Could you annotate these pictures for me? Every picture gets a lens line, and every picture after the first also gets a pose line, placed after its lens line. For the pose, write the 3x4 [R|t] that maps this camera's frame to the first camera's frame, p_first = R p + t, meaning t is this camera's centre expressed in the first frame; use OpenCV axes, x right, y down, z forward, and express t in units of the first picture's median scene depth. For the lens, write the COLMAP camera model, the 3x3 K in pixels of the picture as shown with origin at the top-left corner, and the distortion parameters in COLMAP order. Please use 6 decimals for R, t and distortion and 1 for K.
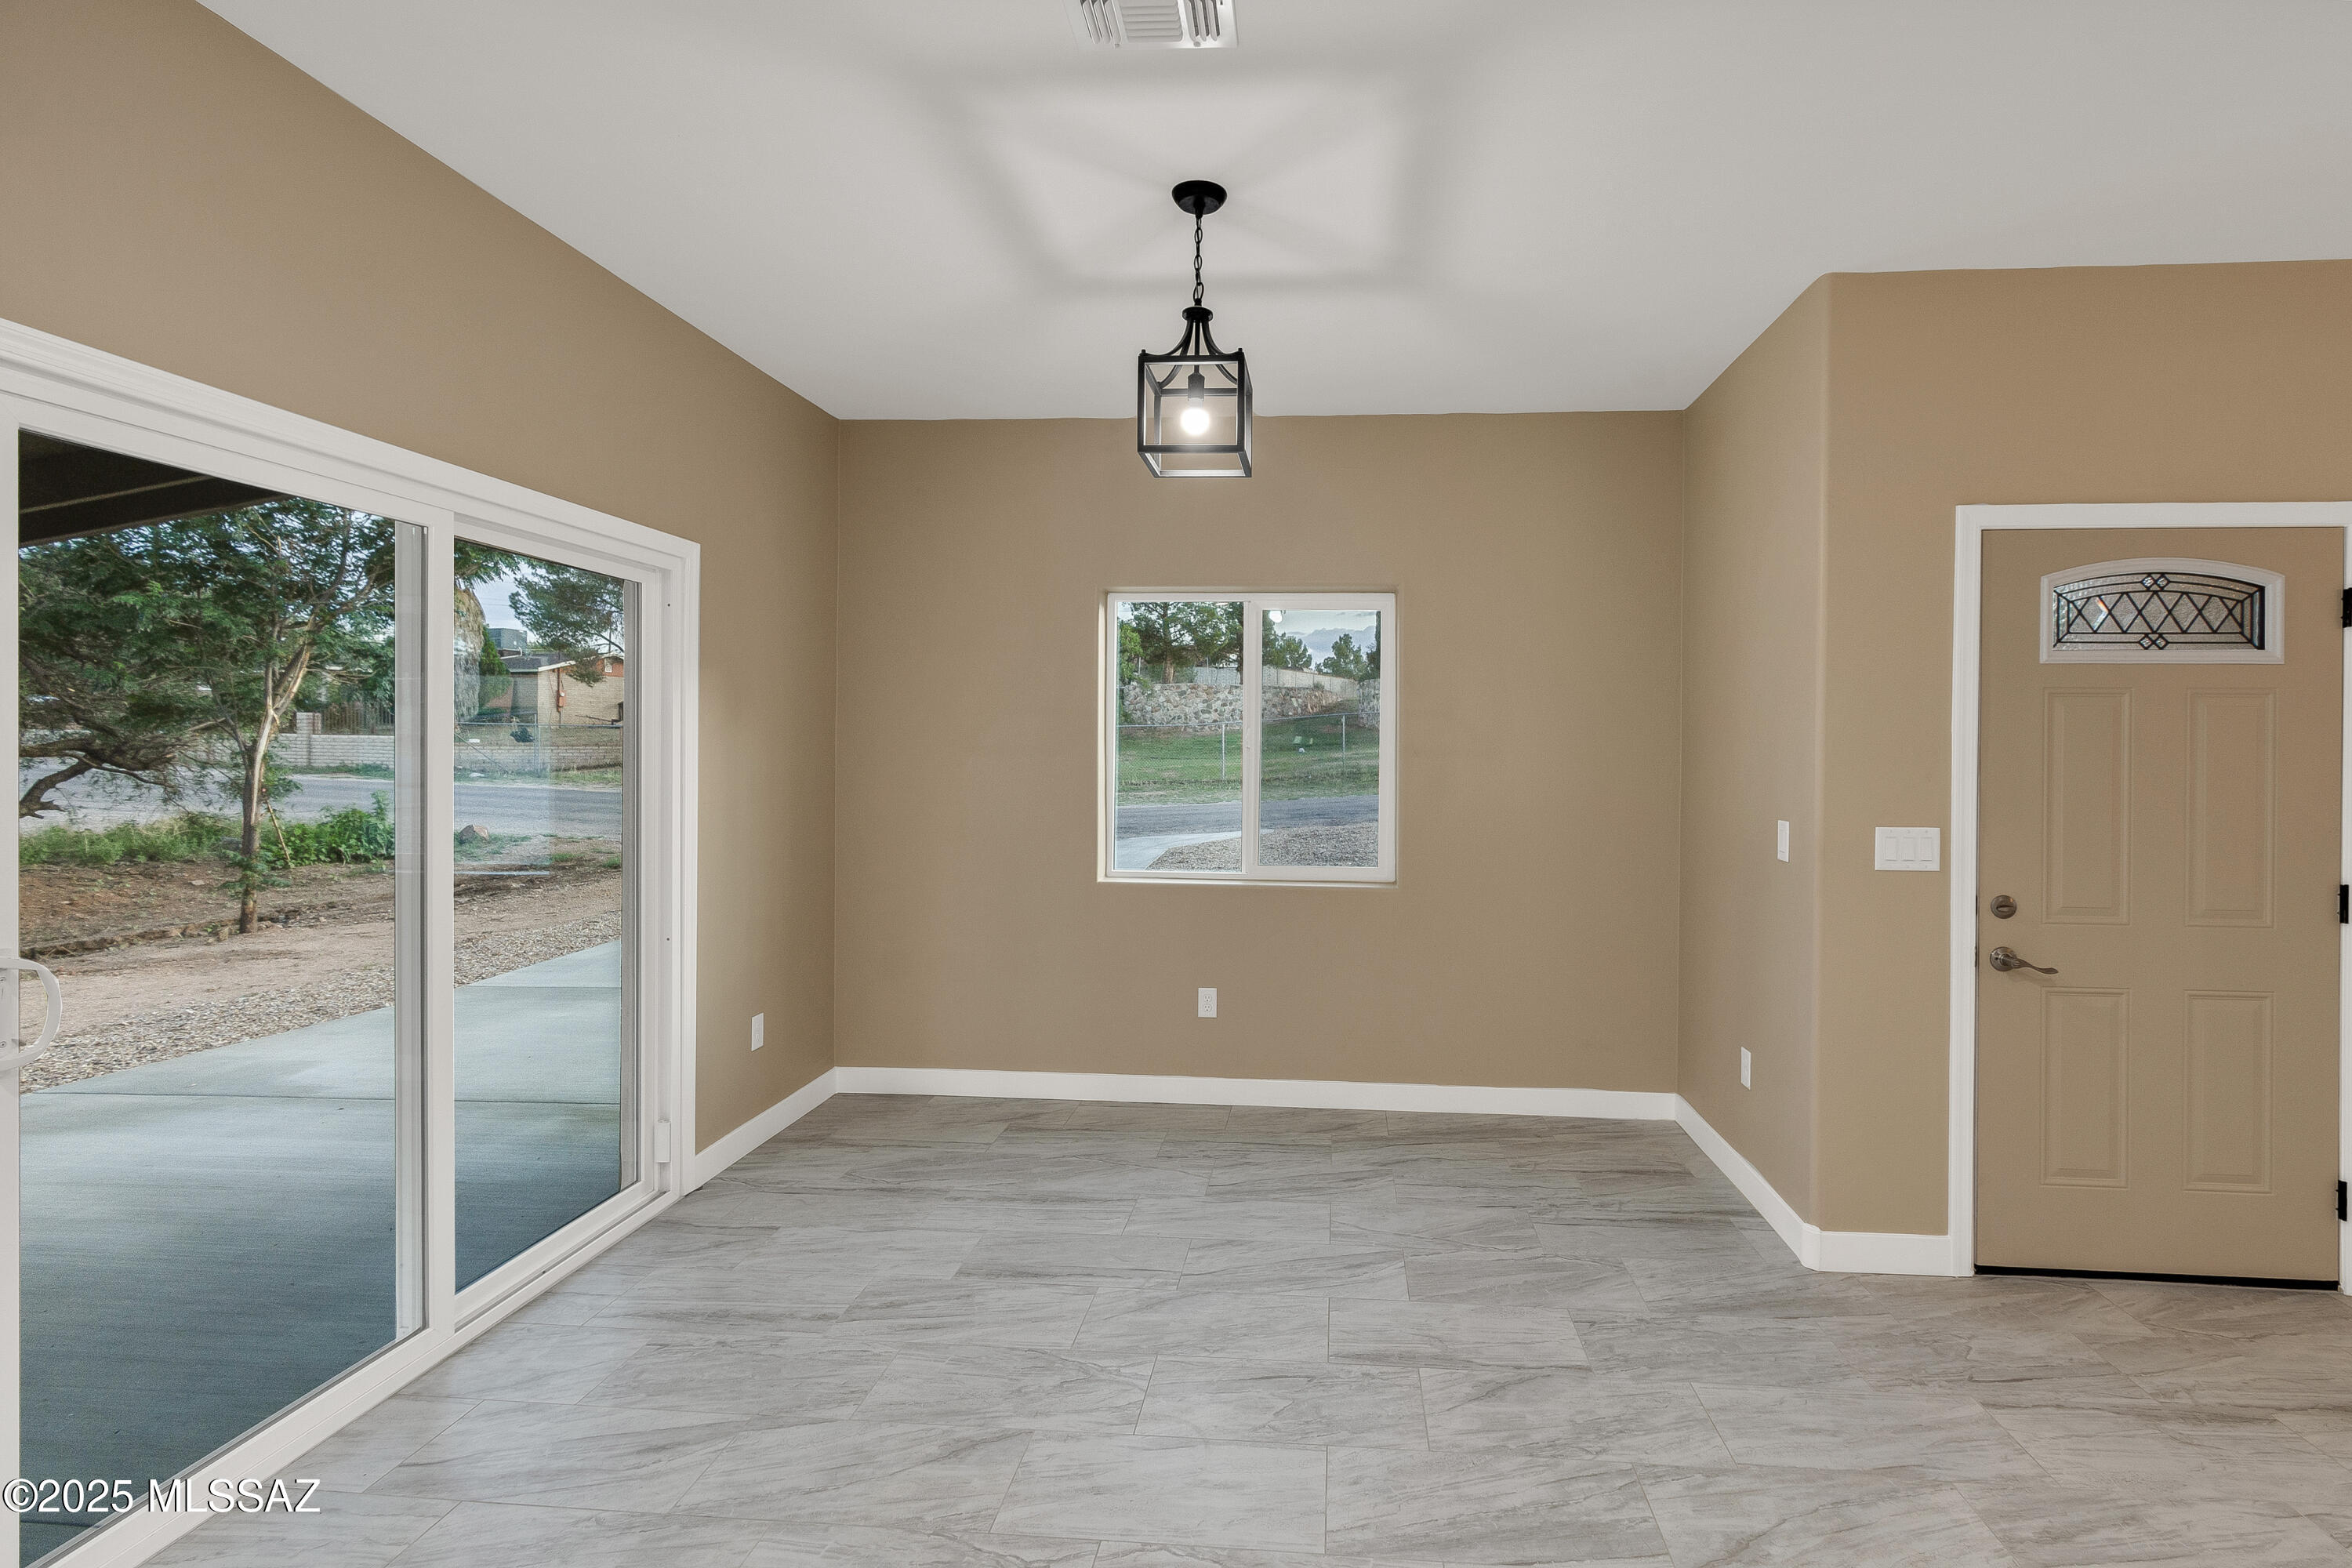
lens RADIAL K [[1110.2, 0, 1265.0], [0, 1110.2, 757.8], [0, 0, 1]] dist [0.014654, -0.007225]
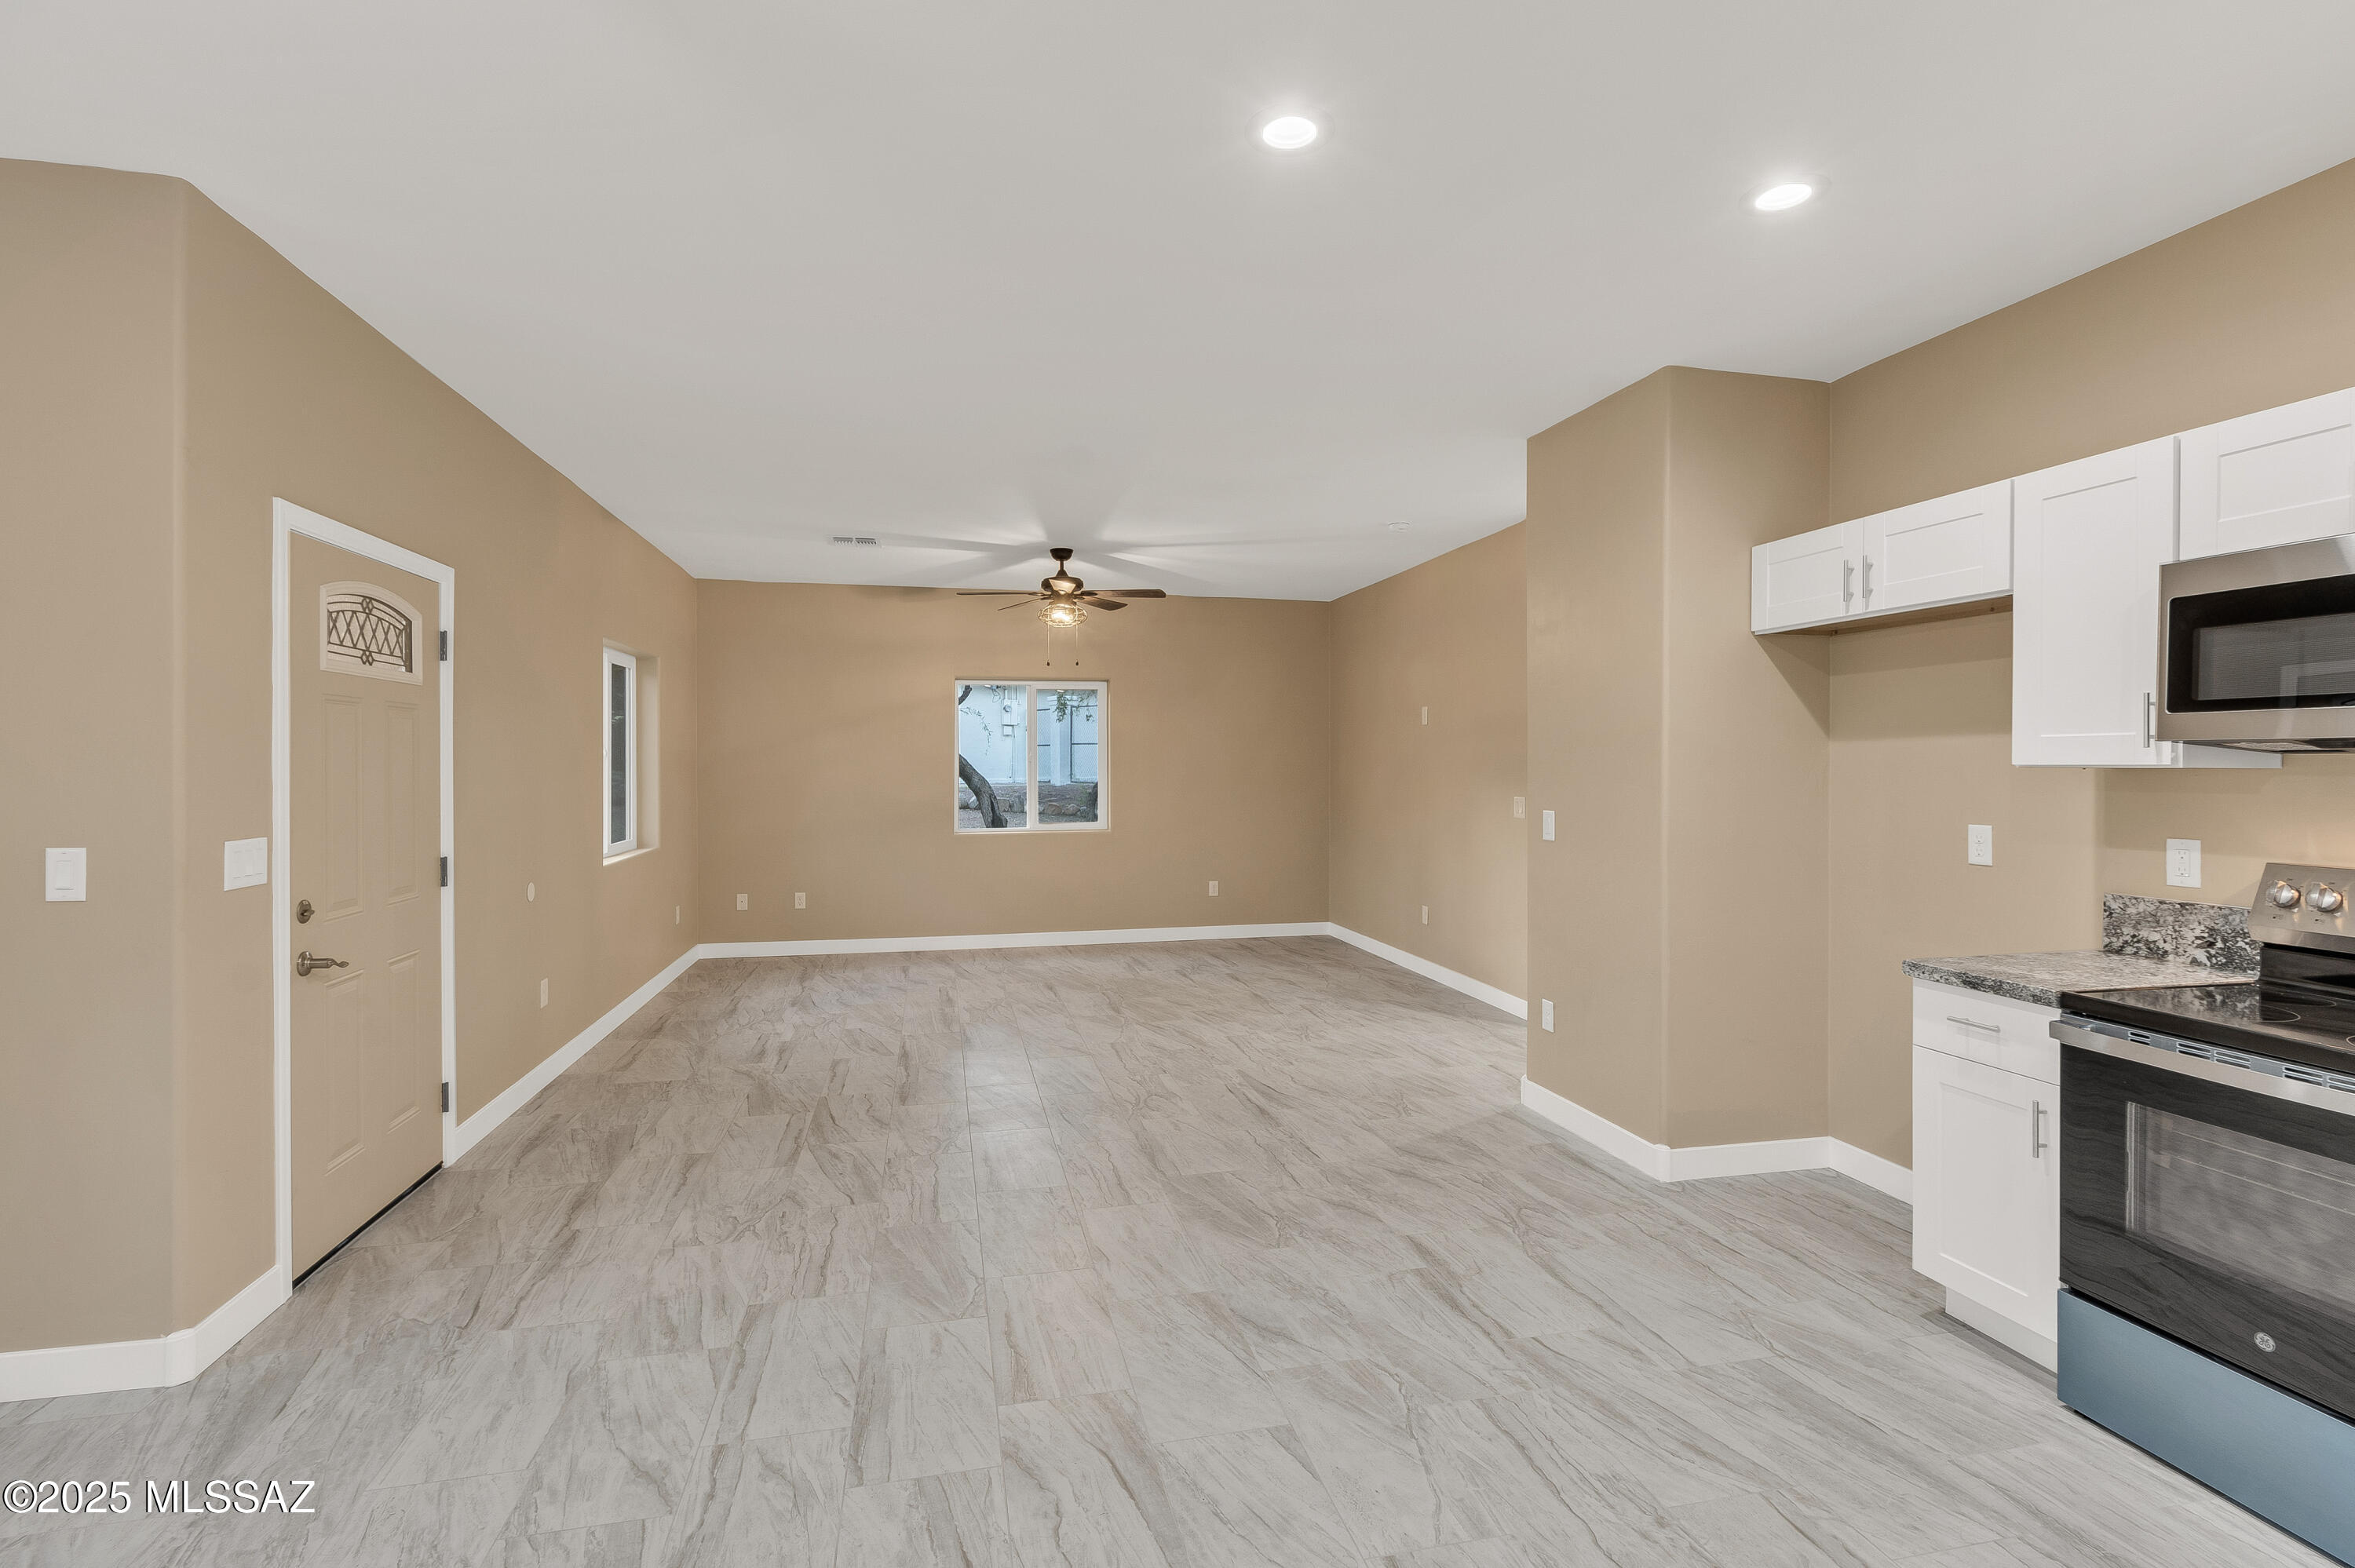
lens RADIAL K [[1084.7, 0, 1174.2], [0, 1084.7, 764.2], [0, 0, 1]] dist [0.005280, 0.000083]
pose [[-0.287775, -0.010469, 0.957641, -0.444498], [0.004999, 0.999910, 0.012433, -0.009221], [-0.957685, 0.008365, -0.287697, 0.467896]]
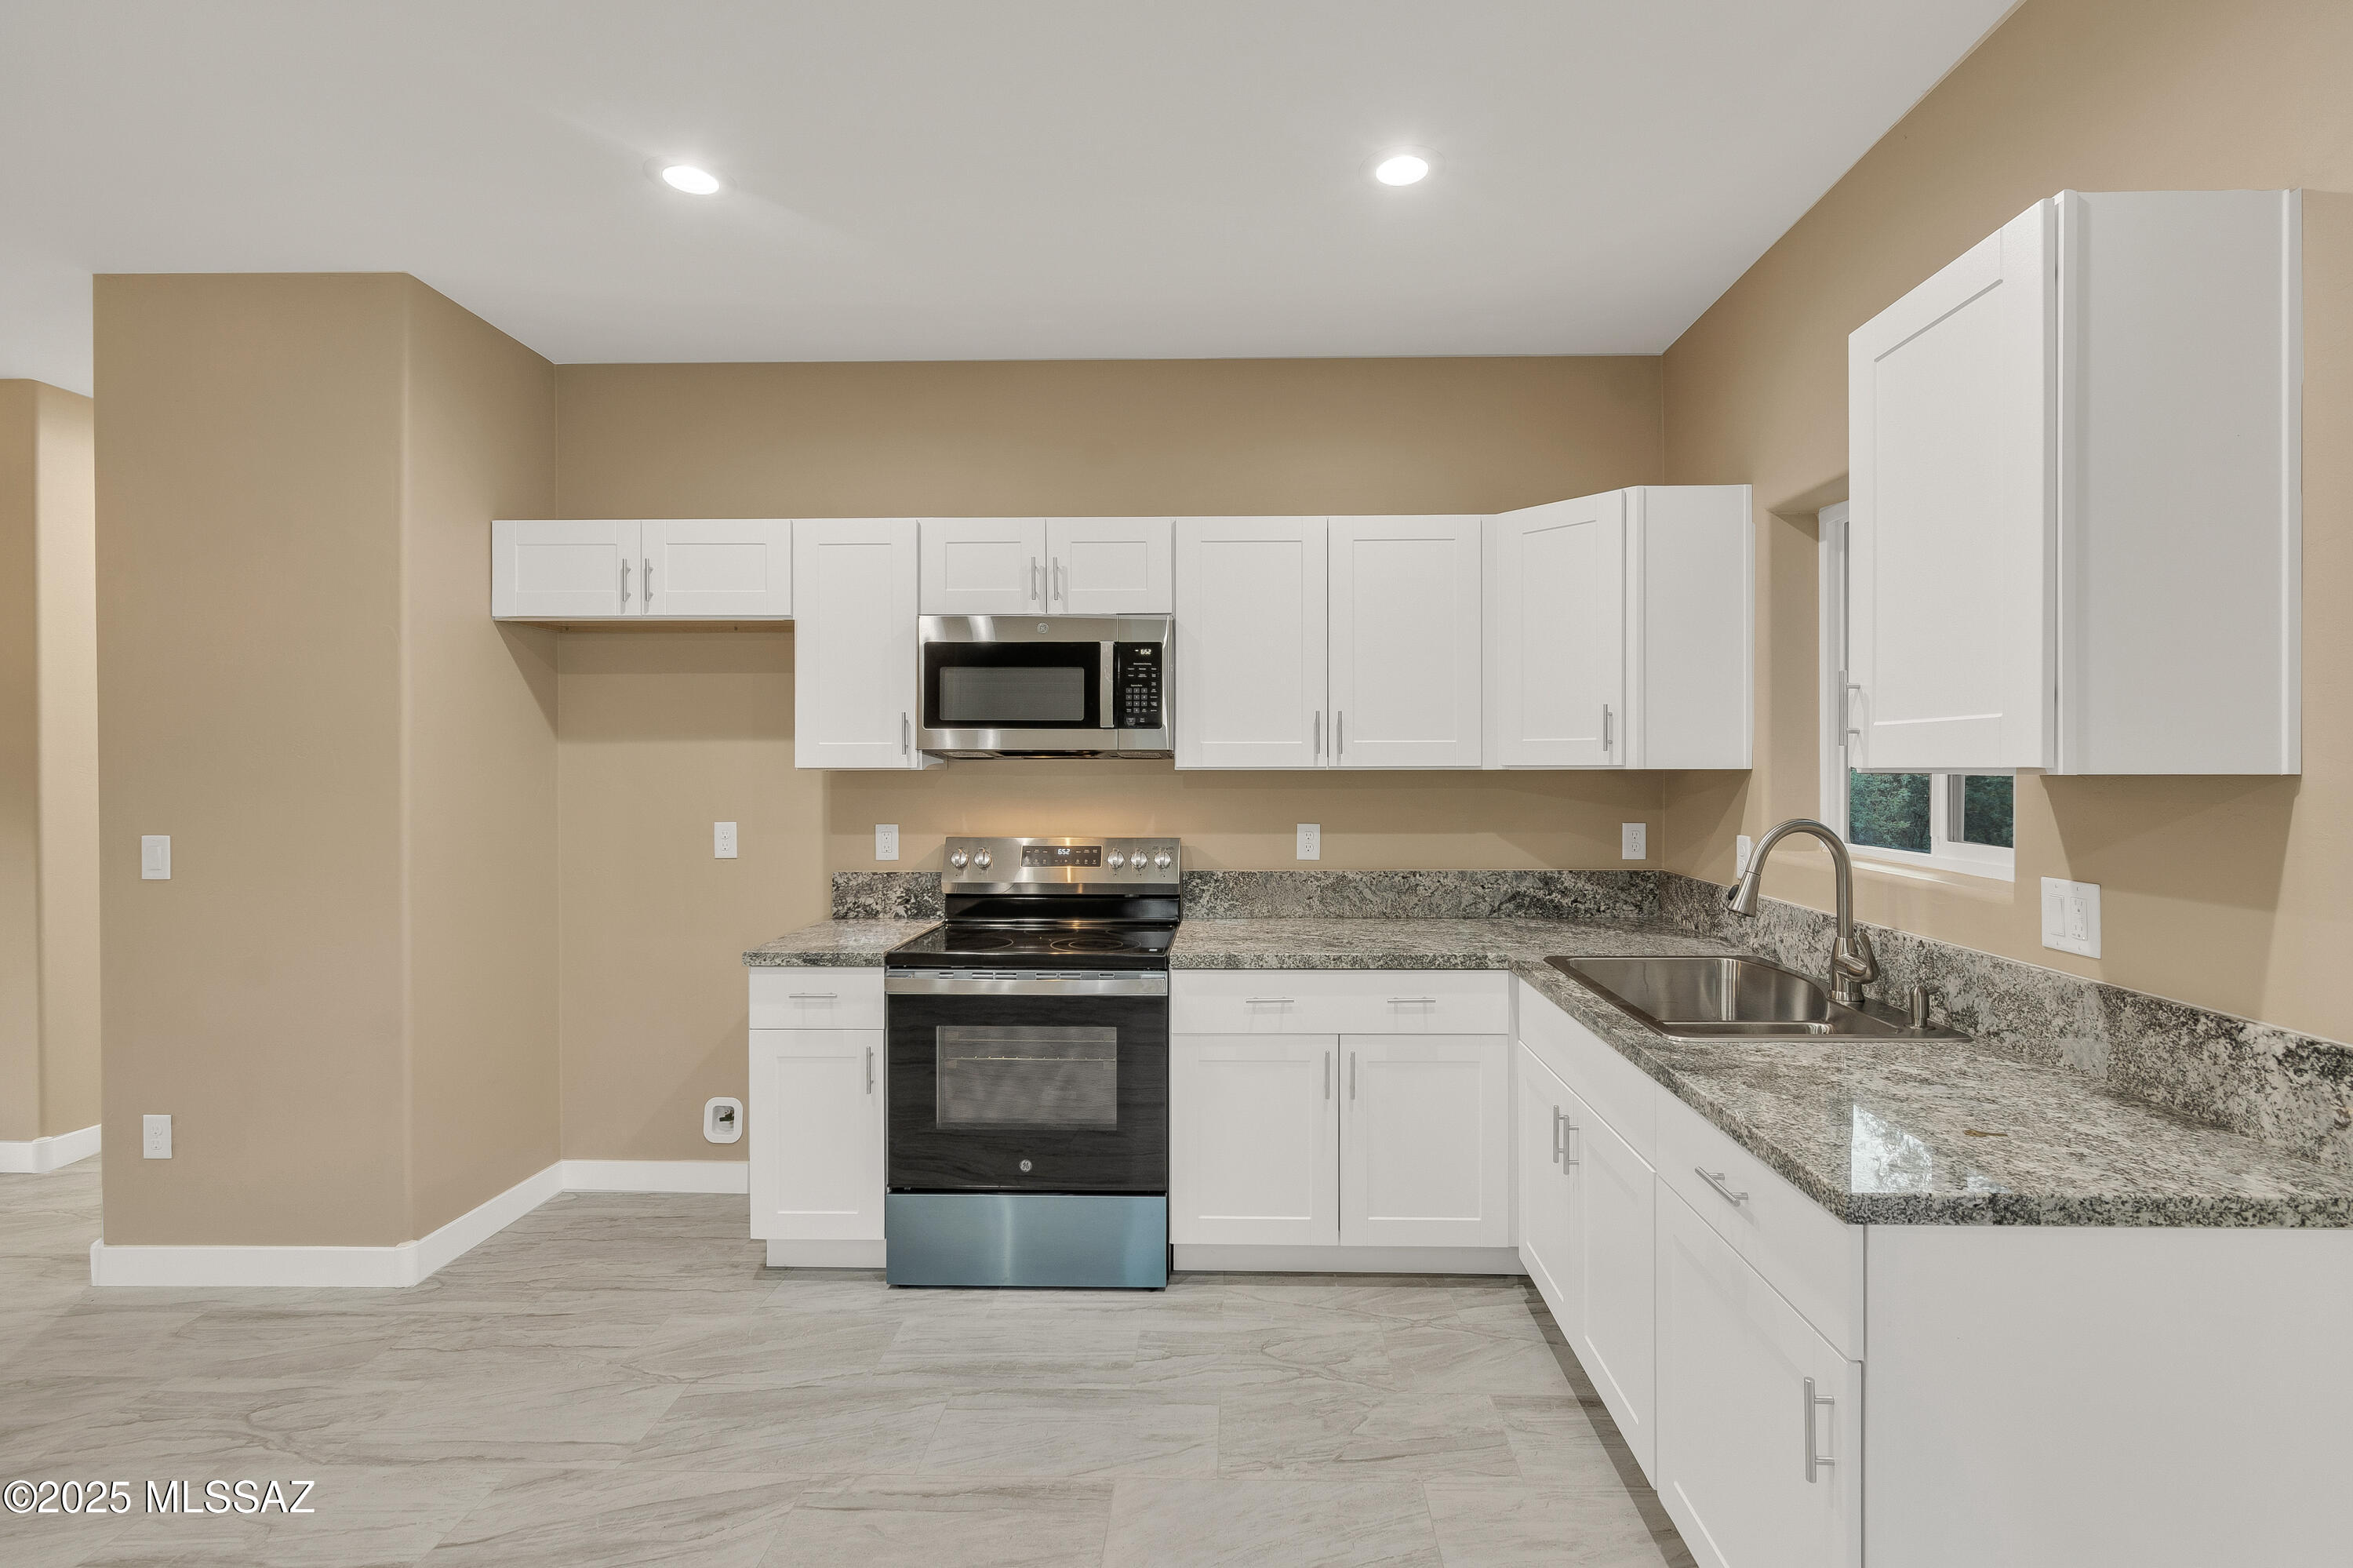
lens RADIAL K [[1084.1, 0, 1212.8], [0, 1084.1, 771.2], [0, 0, 1]] dist [0.000788, -0.000654]
pose [[-0.998870, -0.007666, -0.046905, -0.153068], [-0.008152, 0.999915, 0.010185, -0.004223], [0.046823, 0.010556, -0.998847, 0.585990]]
